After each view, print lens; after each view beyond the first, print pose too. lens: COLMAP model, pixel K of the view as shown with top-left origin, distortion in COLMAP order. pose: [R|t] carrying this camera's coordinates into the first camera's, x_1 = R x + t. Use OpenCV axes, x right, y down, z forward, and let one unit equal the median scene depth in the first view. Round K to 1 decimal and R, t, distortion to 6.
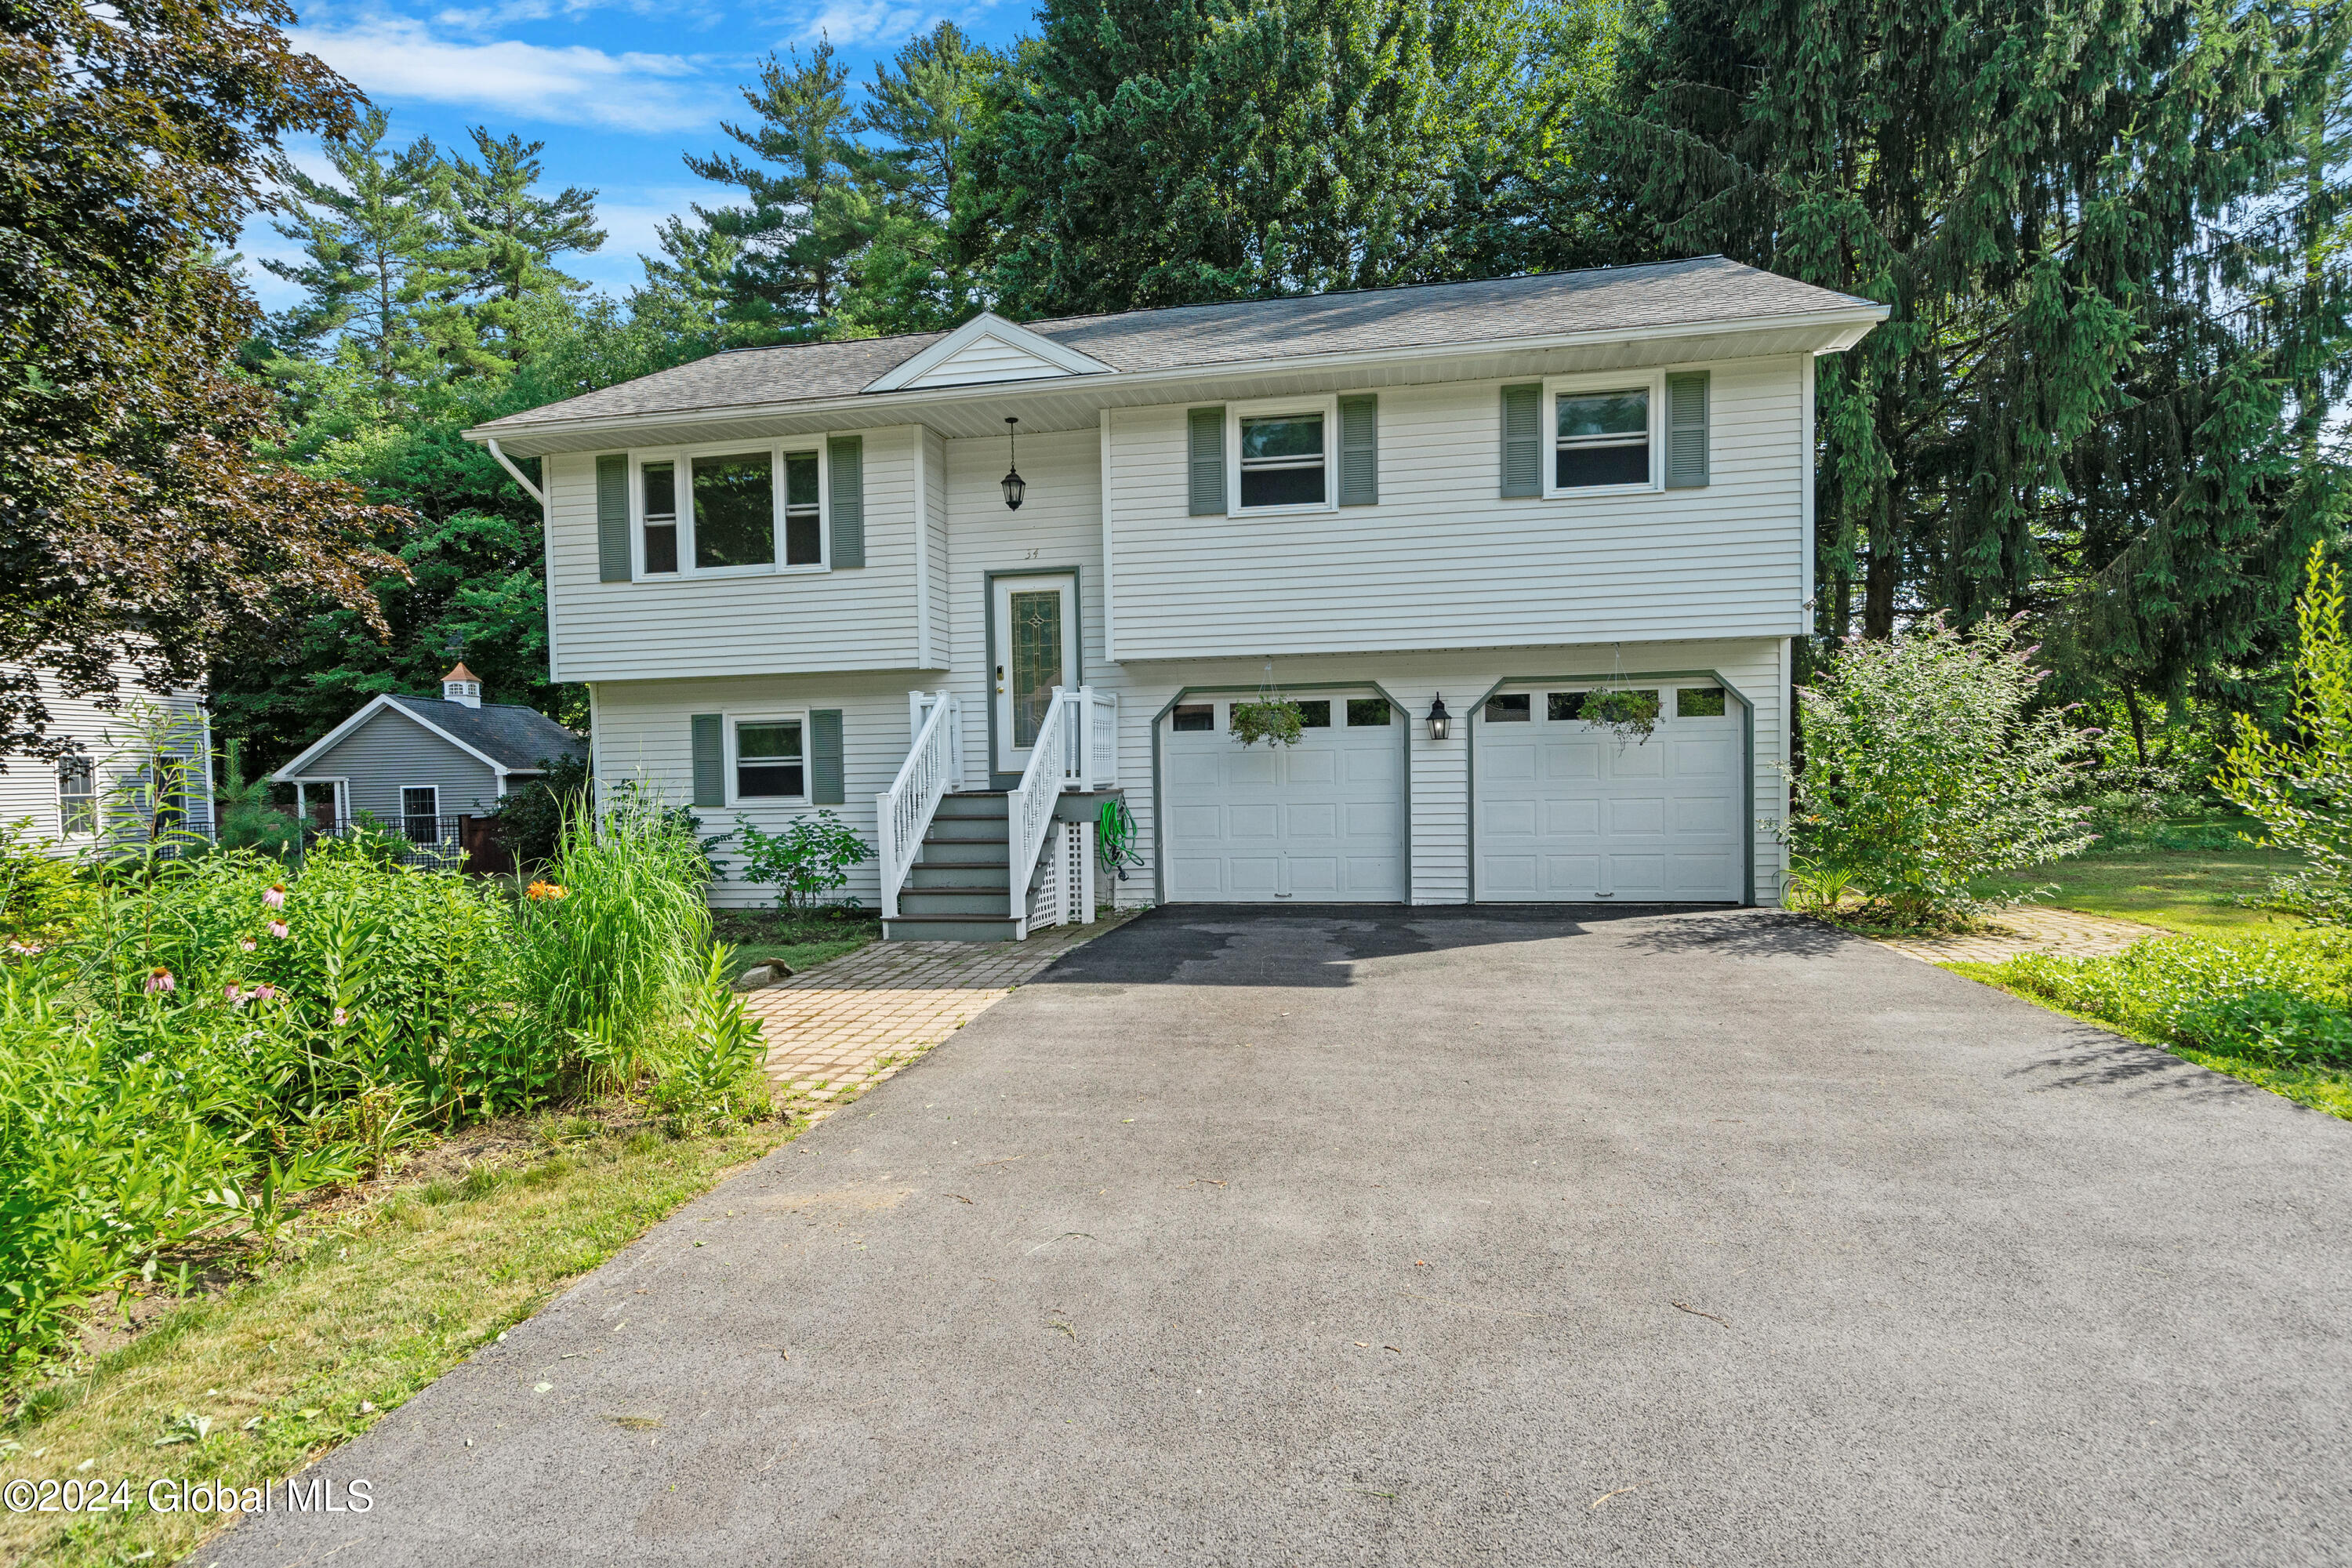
lens RADIAL K [[1159.4, 0, 1173.0], [0, 1159.4, 787.8], [0, 0, 1]] dist [0.001000, 0.000030]
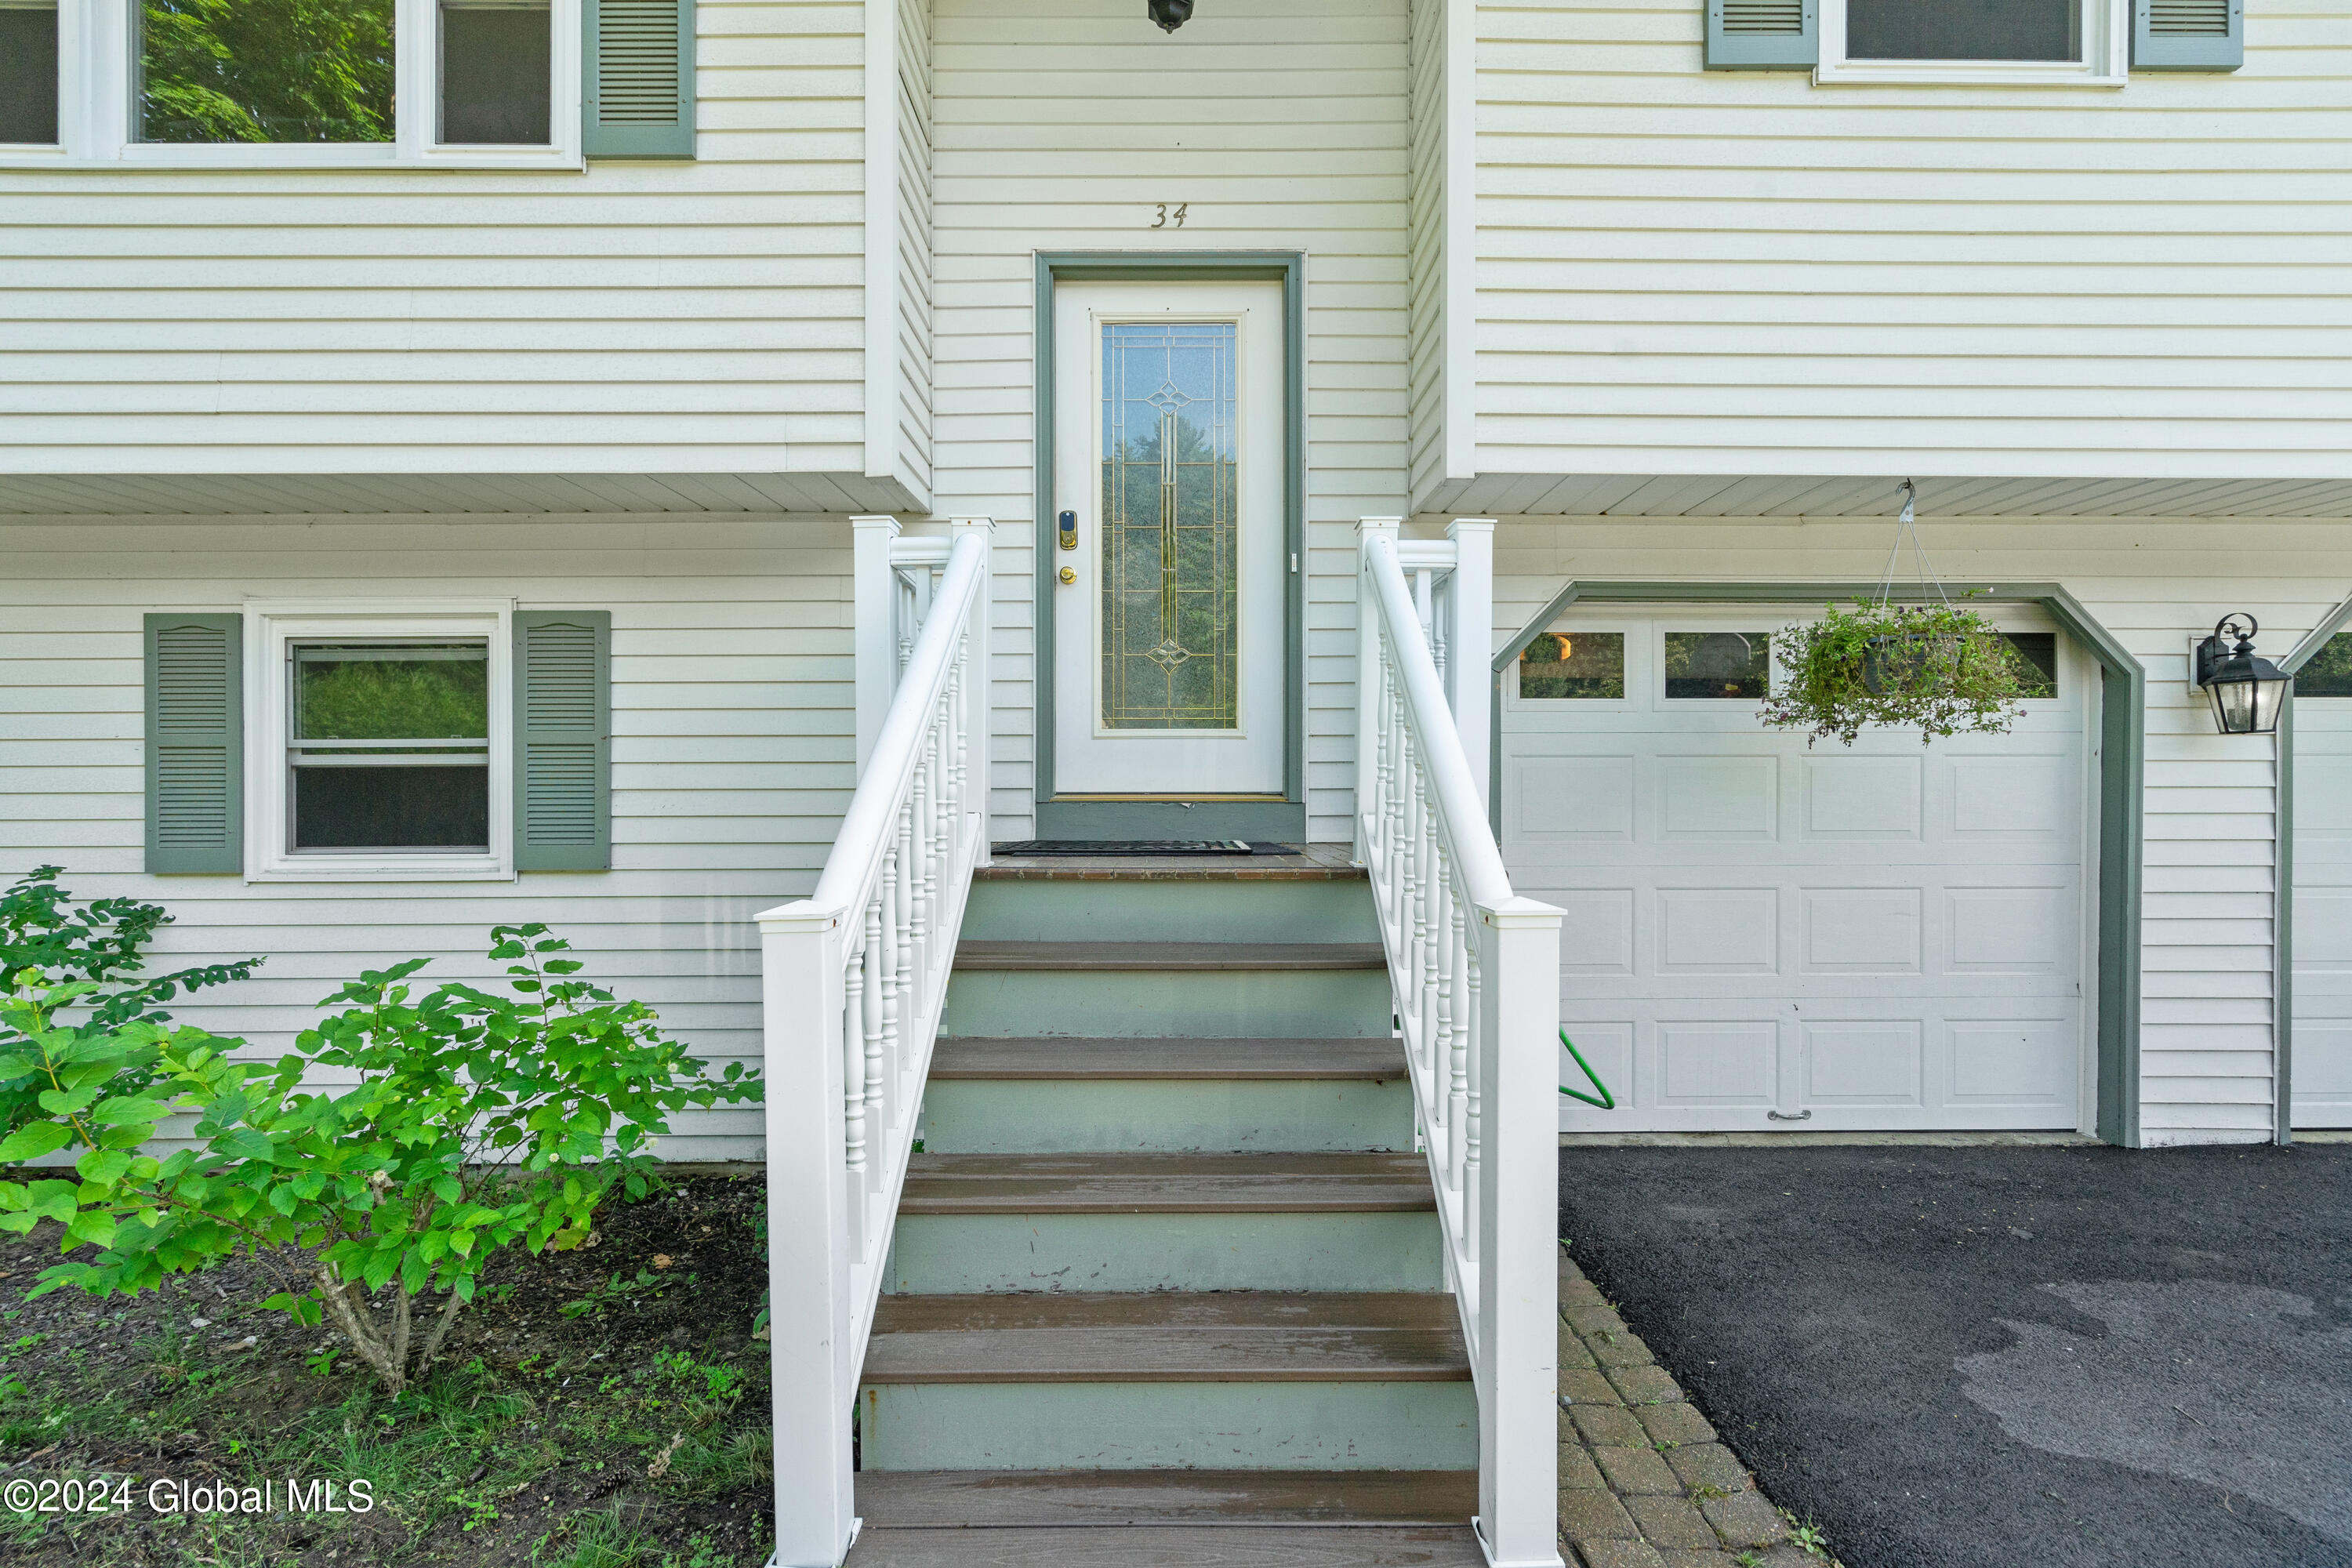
lens RADIAL K [[1075.2, 0, 1182.6], [0, 1075.2, 780.5], [0, 0, 1]] dist [0.002439, 0.001202]
pose [[0.979663, 0.020786, 0.199570, -0.180225], [-0.015733, 0.999515, -0.026873, -0.009040], [-0.200031, 0.023186, 0.979515, 0.649292]]
